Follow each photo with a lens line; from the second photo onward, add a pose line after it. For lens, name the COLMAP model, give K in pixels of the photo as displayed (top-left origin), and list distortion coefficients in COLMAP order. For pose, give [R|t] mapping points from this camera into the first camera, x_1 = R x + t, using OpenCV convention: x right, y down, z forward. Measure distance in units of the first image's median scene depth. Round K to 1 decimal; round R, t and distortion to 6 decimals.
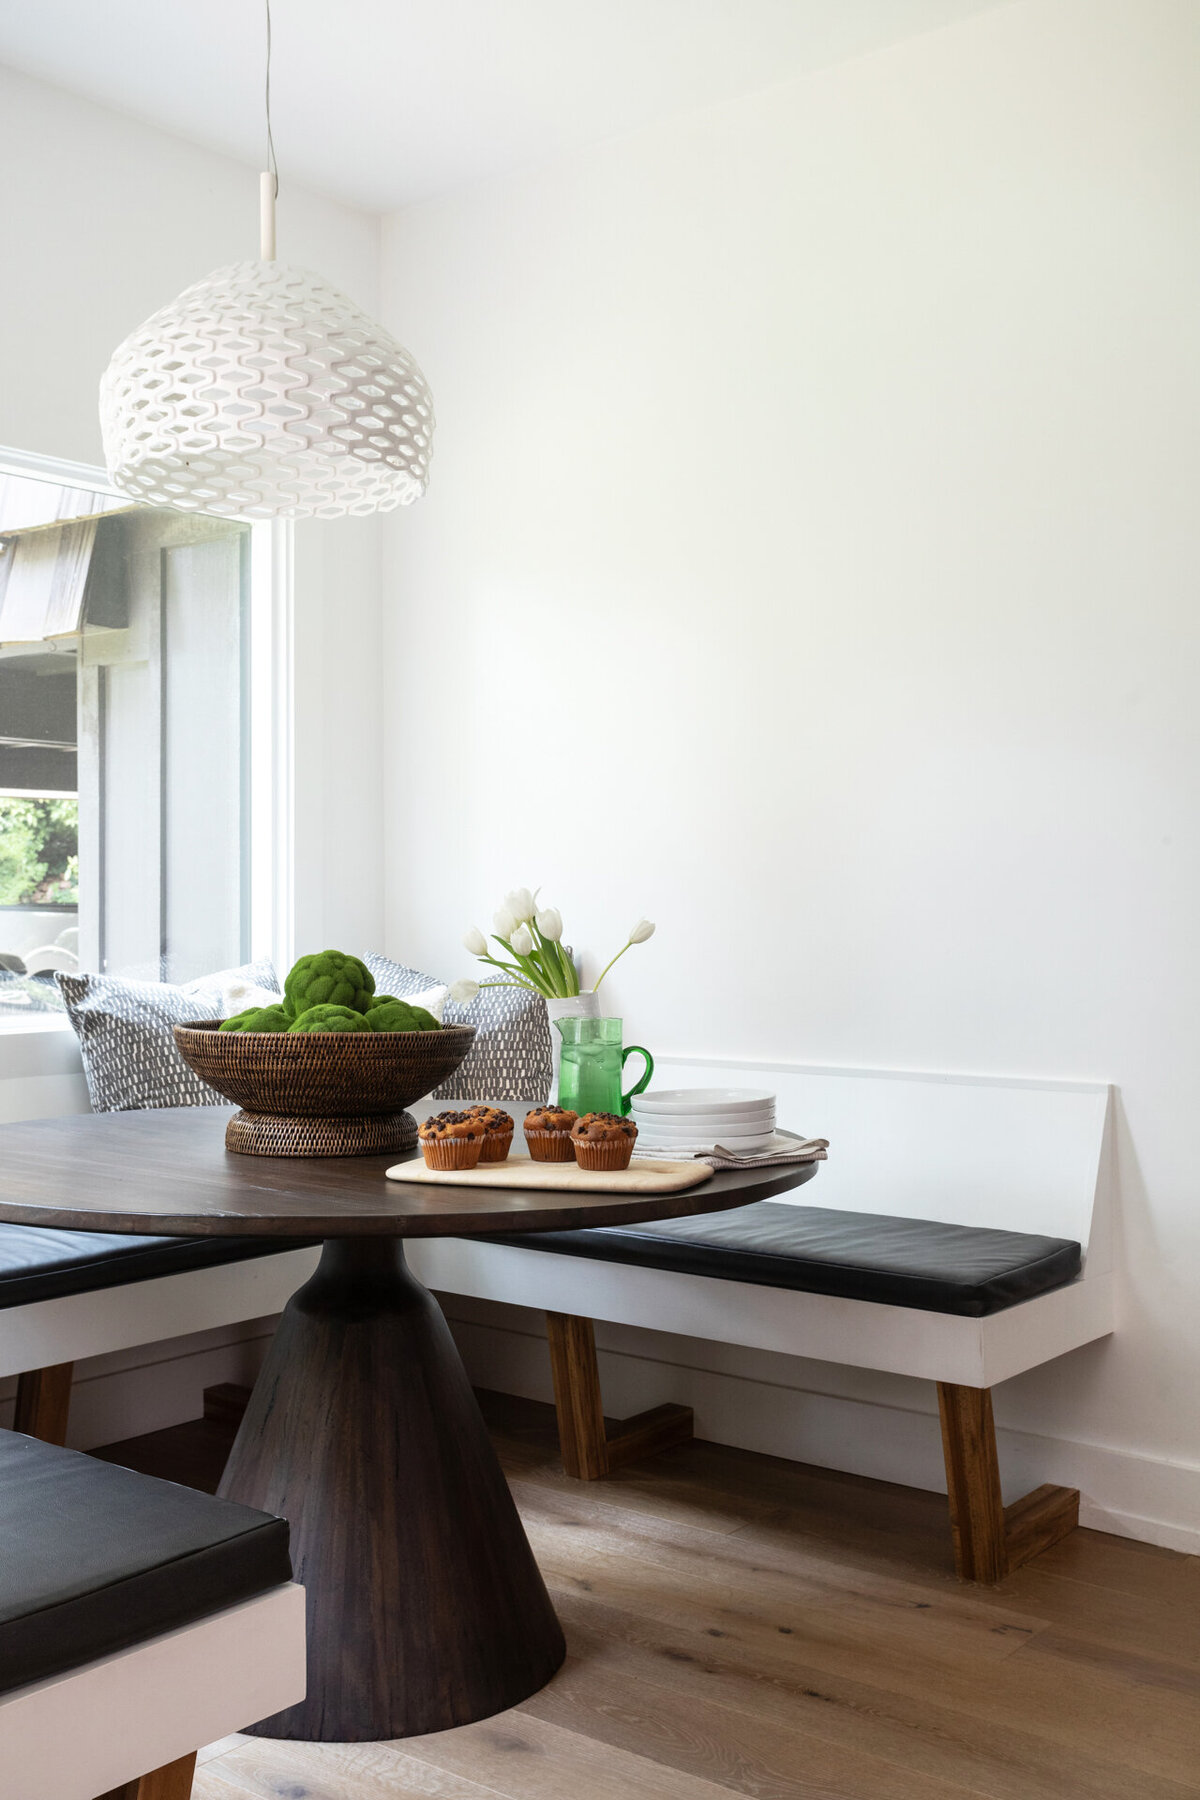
lens RADIAL K [[1781.1, 0, 600.0], [0, 1781.1, 900.0], [0, 0, 1]] dist [0.005250, 0.008460]
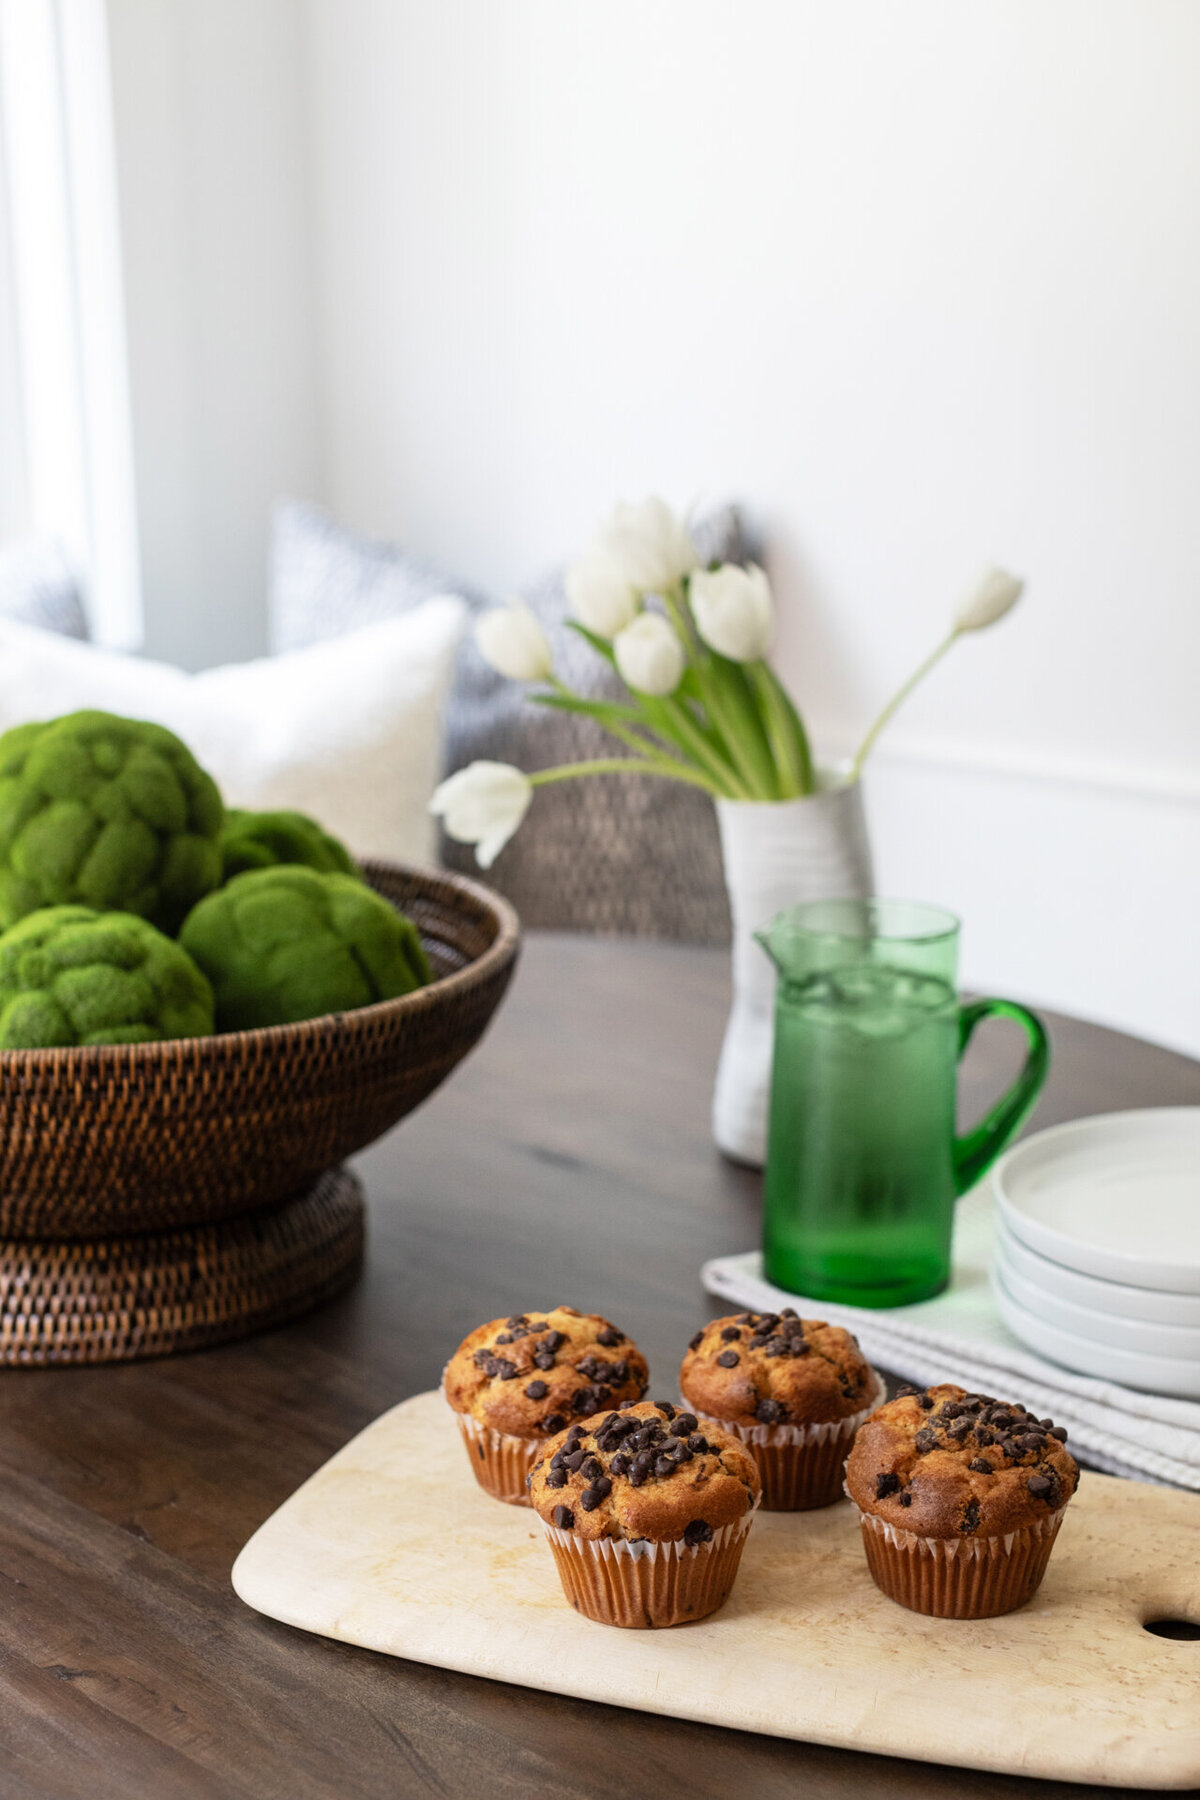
lens RADIAL K [[2559.7, 0, 600.0], [0, 2559.7, 900.0], [0, 0, 1]] dist [0.008393, 0.055407]
pose [[0.998867, -0.001620, -0.047571, -0.032981], [0.013977, 0.965349, 0.260589, -0.063845], [0.045500, -0.260958, 0.964277, 0.550711]]
